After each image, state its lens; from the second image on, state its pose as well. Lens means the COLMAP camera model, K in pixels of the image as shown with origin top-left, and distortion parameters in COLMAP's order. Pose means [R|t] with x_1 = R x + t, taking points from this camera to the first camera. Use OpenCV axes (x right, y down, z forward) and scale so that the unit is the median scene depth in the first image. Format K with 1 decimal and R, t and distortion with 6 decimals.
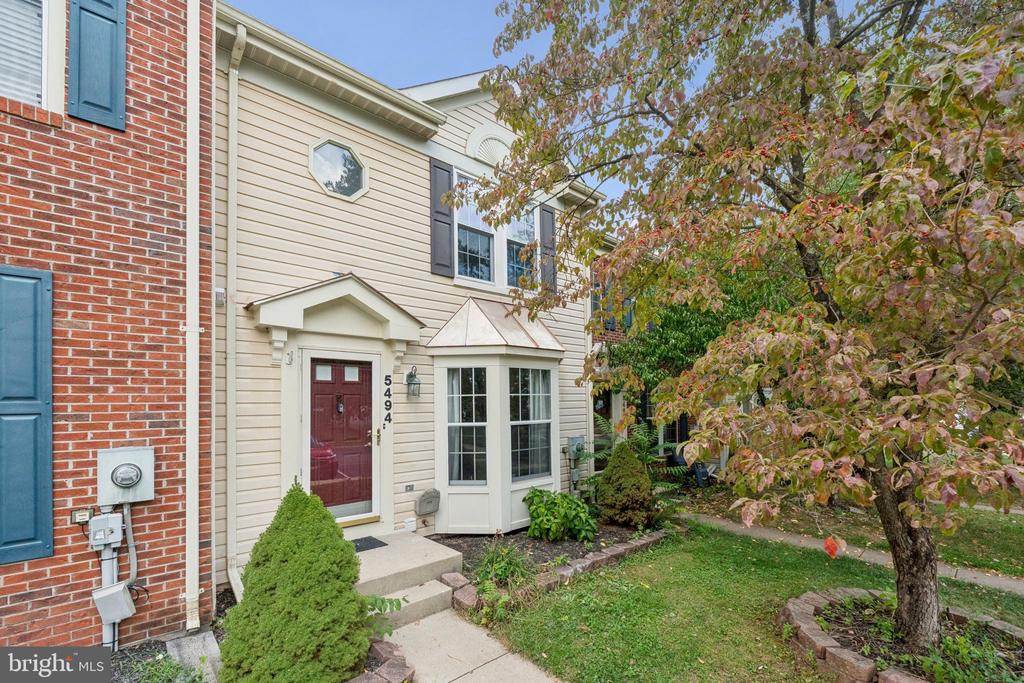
lens RADIAL K [[425.5, 0, 501.4], [0, 425.5, 394.1], [0, 0, 1]] dist [-0.009097, 0.000008]
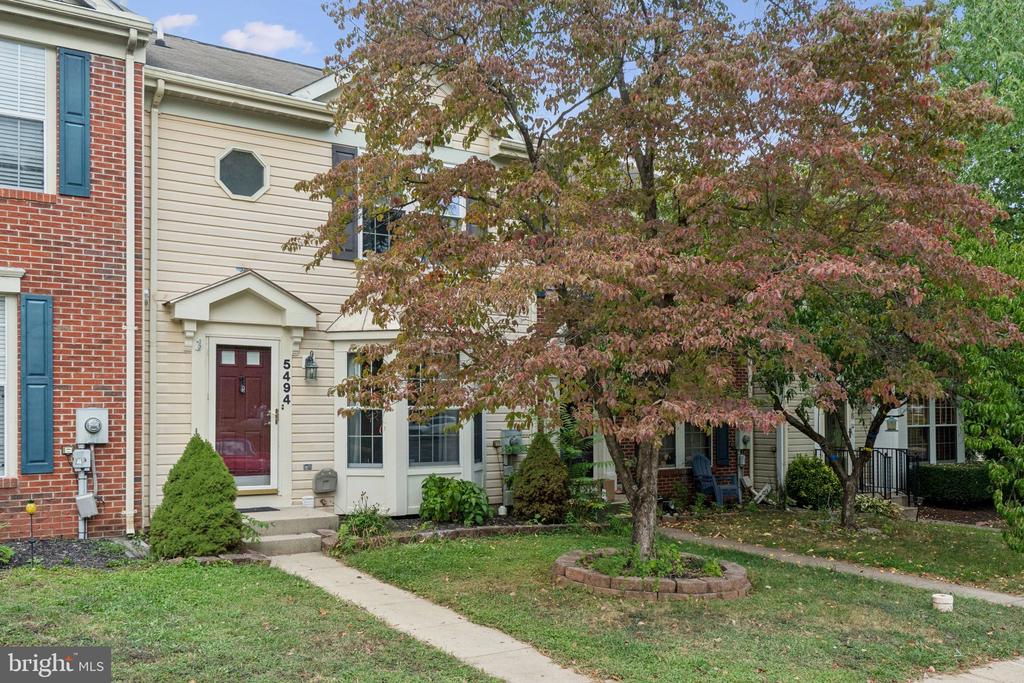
lens RADIAL K [[837.9, 0, 493.7], [0, 837.9, 401.6], [0, 0, 1]] dist [-0.002078, 0.002774]
pose [[0.987407, 0.010083, -0.157877, 0.928308], [-0.008274, 0.999892, 0.012108, 0.050200], [0.157982, -0.010649, 0.987385, -1.597986]]
